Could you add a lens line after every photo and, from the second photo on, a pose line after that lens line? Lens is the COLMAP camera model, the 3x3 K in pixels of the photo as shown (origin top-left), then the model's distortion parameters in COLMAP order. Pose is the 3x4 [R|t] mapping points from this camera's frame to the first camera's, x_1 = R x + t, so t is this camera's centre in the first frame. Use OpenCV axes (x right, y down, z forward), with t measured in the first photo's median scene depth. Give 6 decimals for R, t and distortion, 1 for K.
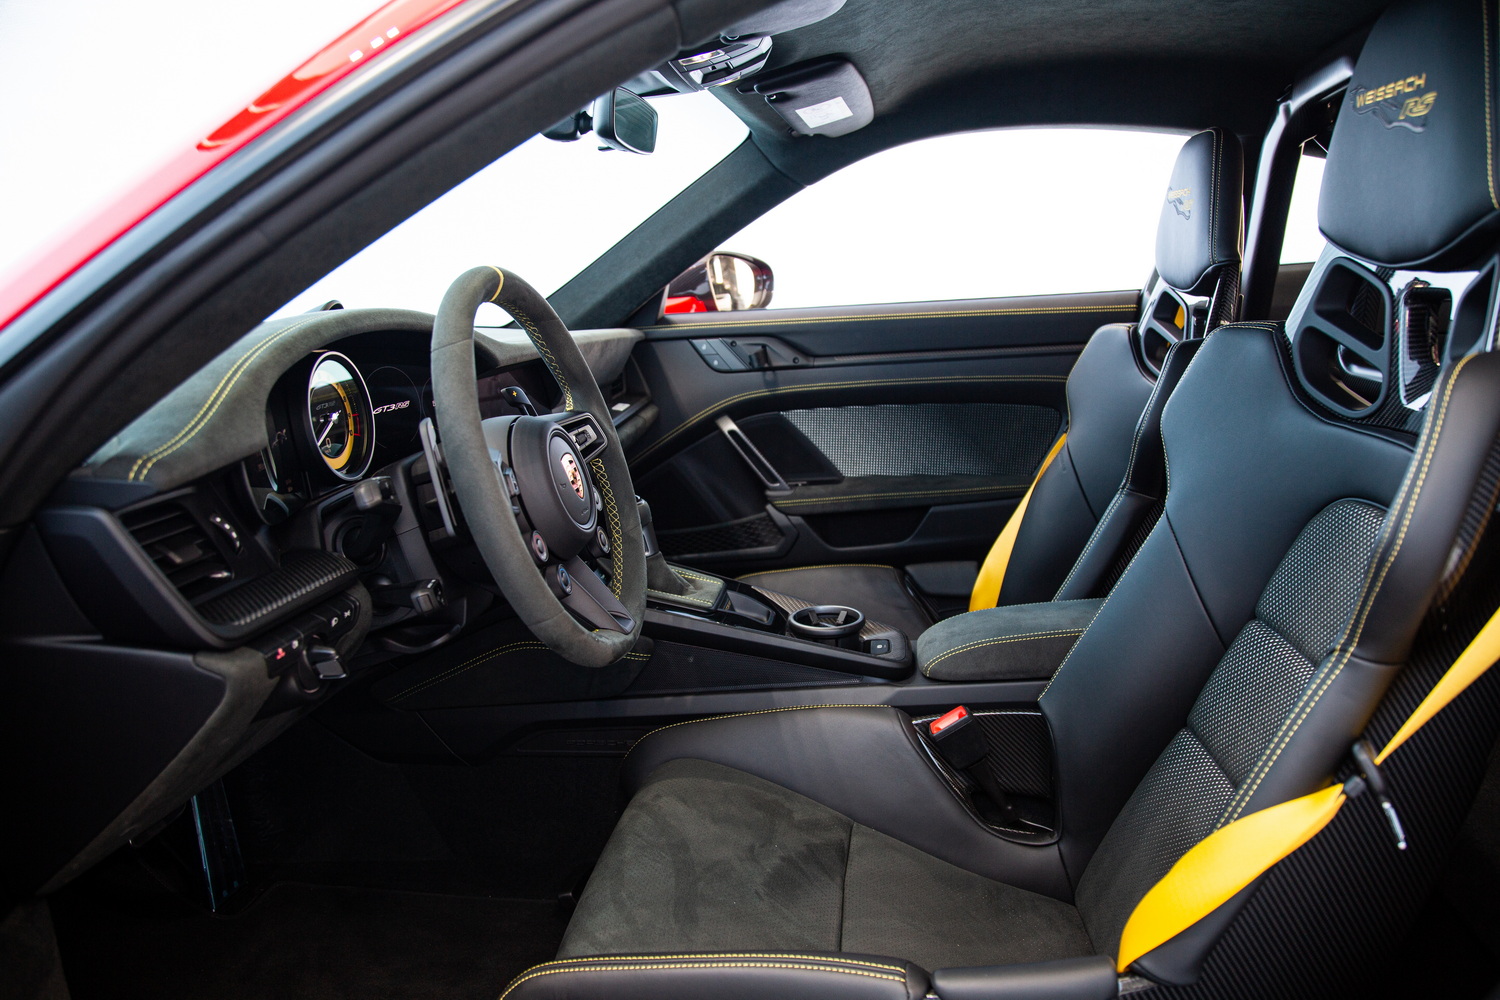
lens RADIAL K [[1000.9, 0, 738.5], [0, 1000.9, 516.7], [0, 0, 1]] dist [-0.111048, 0.027145]
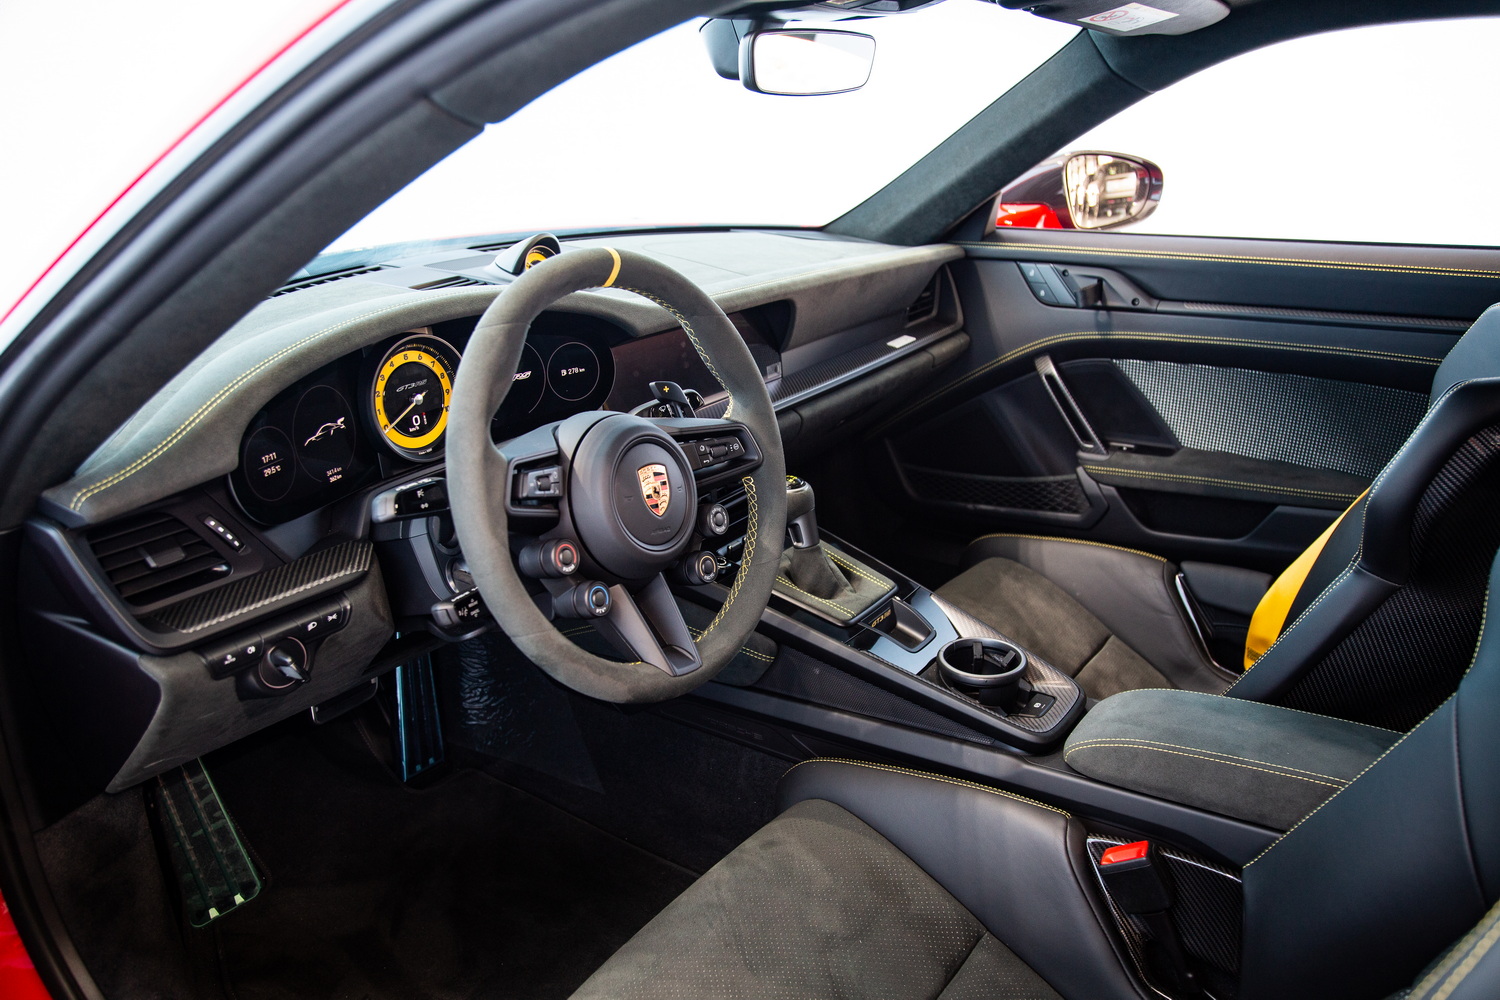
lens RADIAL K [[1066.2, 0, 740.6], [0, 1066.2, 534.1], [0, 0, 1]] dist [-0.074866, 0.005877]
pose [[0.891024, 0.187681, -0.413342, 0.159384], [-0.120152, 0.975563, 0.183955, -0.089225], [0.437766, -0.114244, 0.891801, 0.065424]]
